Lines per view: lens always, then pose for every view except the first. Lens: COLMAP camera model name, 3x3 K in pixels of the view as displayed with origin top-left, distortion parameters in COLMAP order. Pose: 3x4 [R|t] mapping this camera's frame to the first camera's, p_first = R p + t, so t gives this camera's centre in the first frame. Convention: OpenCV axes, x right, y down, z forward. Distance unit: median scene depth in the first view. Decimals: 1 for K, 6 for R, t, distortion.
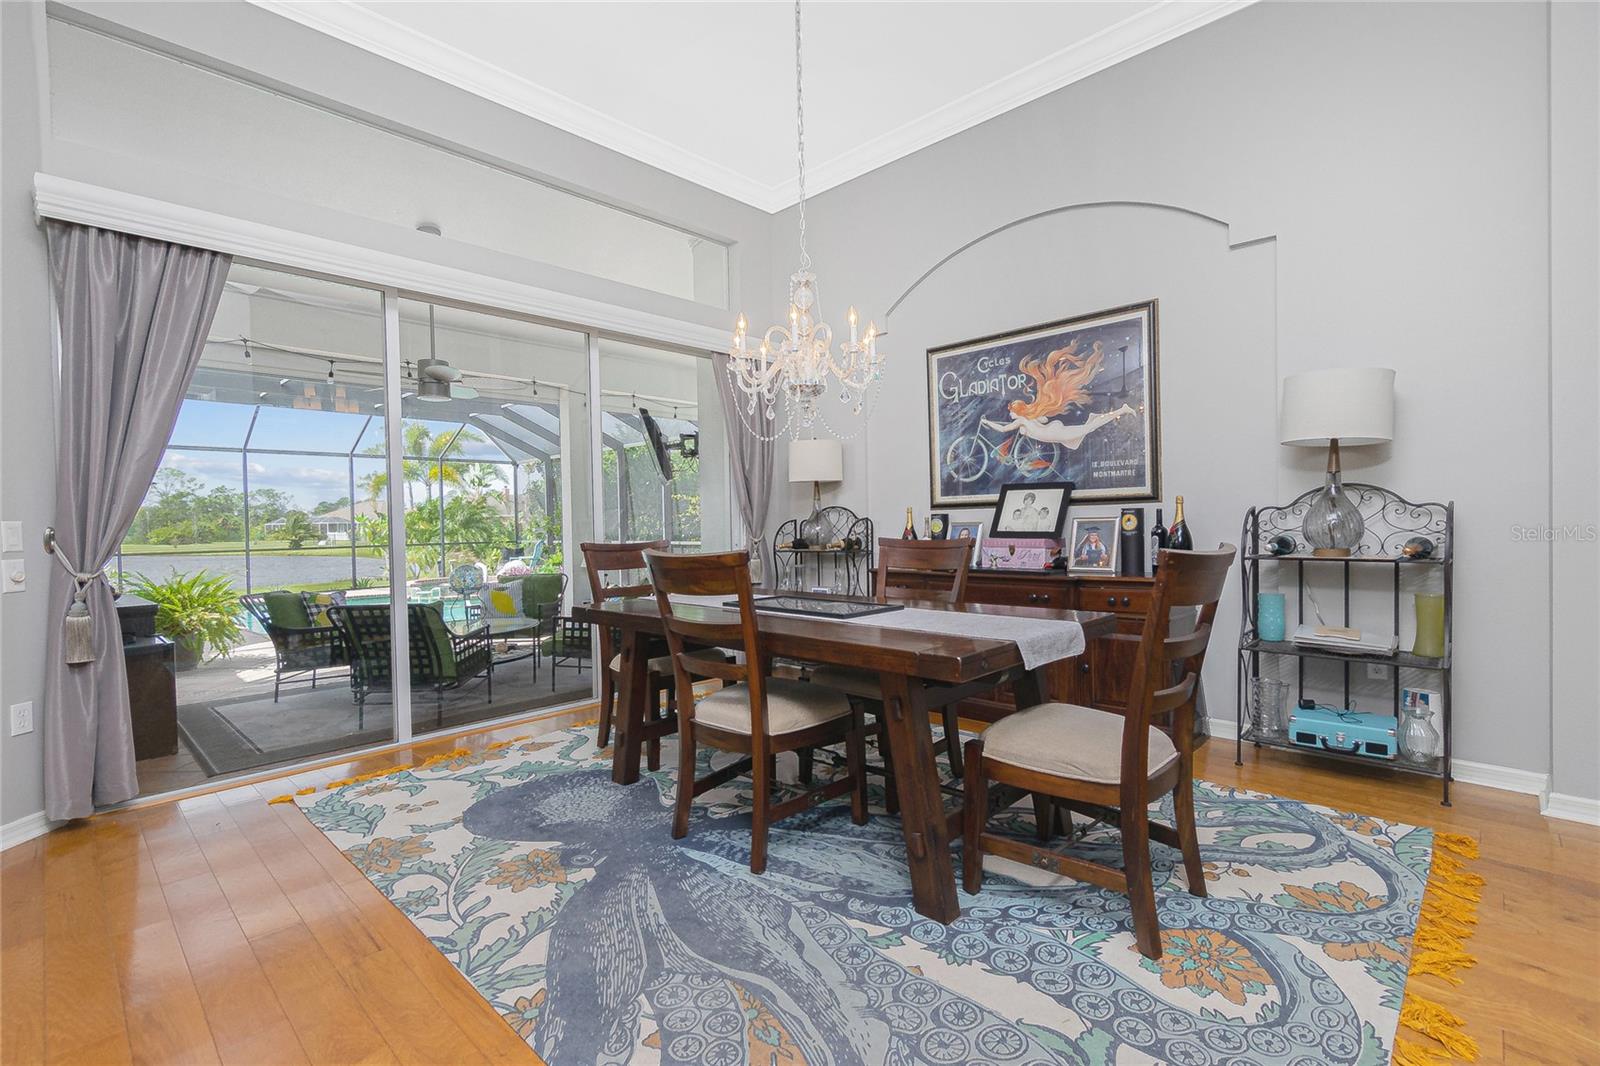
lens RADIAL K [[721.6, 0, 793.4], [0, 721.6, 539.0], [0, 0, 1]] dist [0.001978, 0.000064]
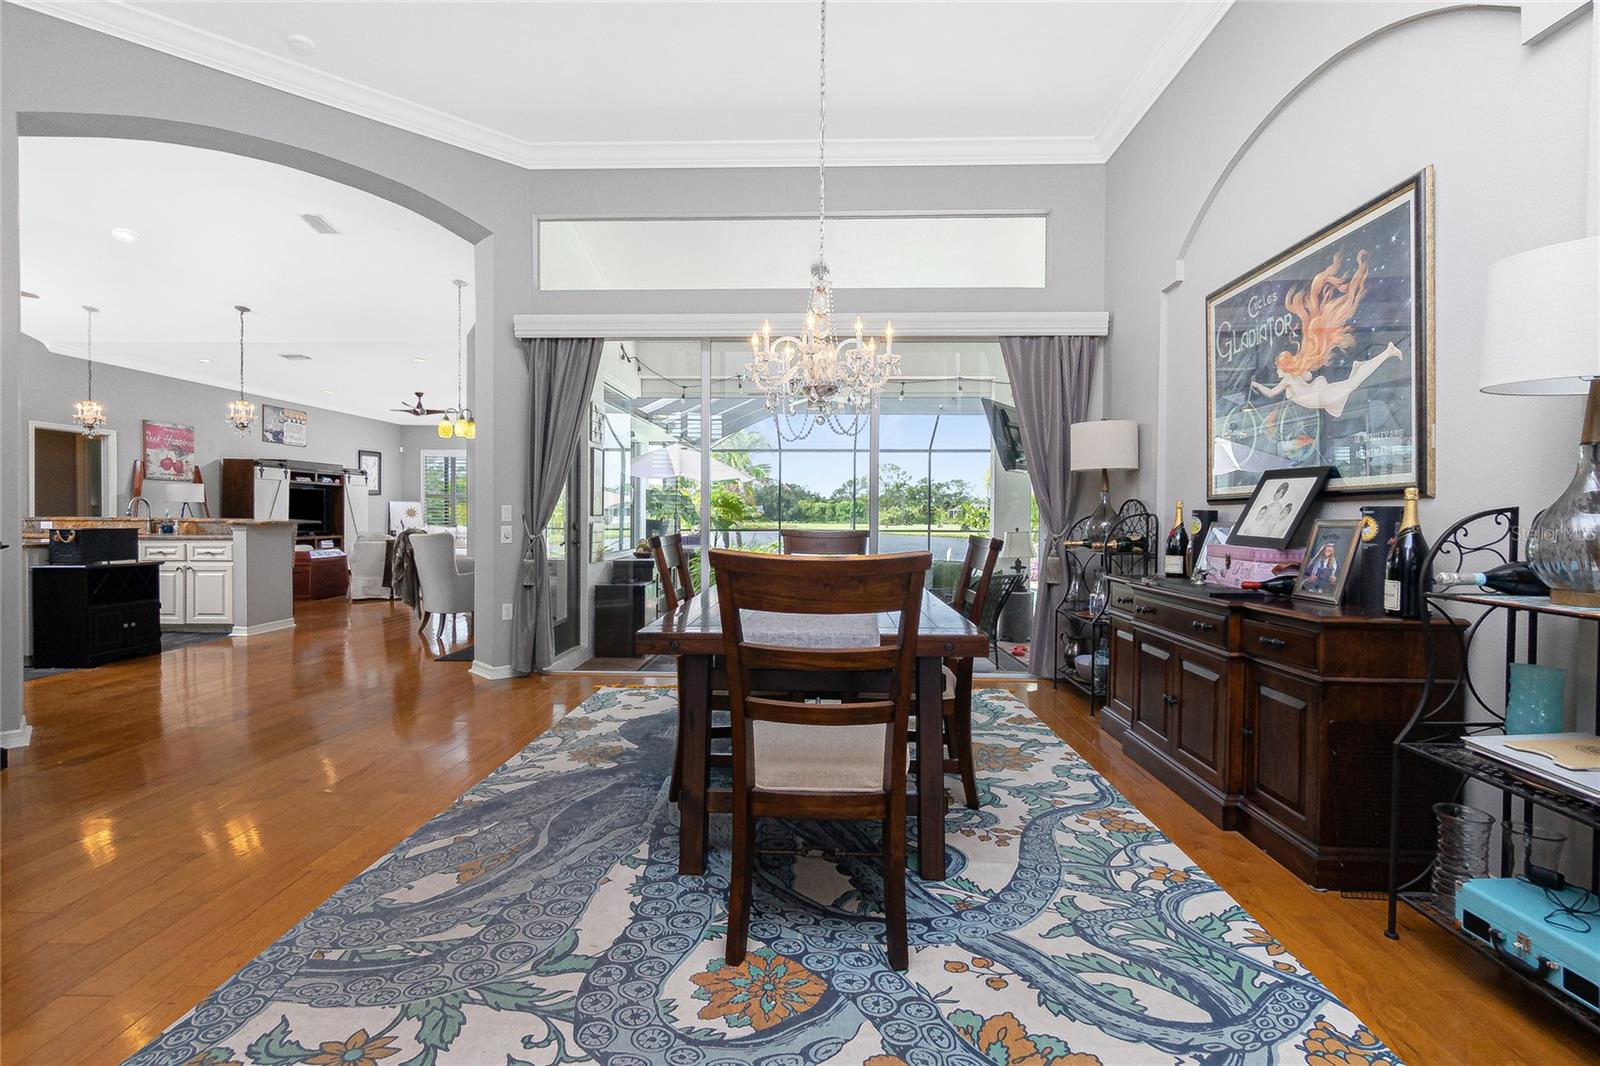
lens RADIAL K [[764.1, 0, 800.0], [0, 764.1, 526.4], [0, 0, 1]] dist [-0.000492, 0.000943]
pose [[0.670297, 0.033468, -0.741338, 0.841417], [-0.036542, 0.999259, 0.012072, -0.019725], [0.741192, 0.018998, 0.671024, 0.230153]]
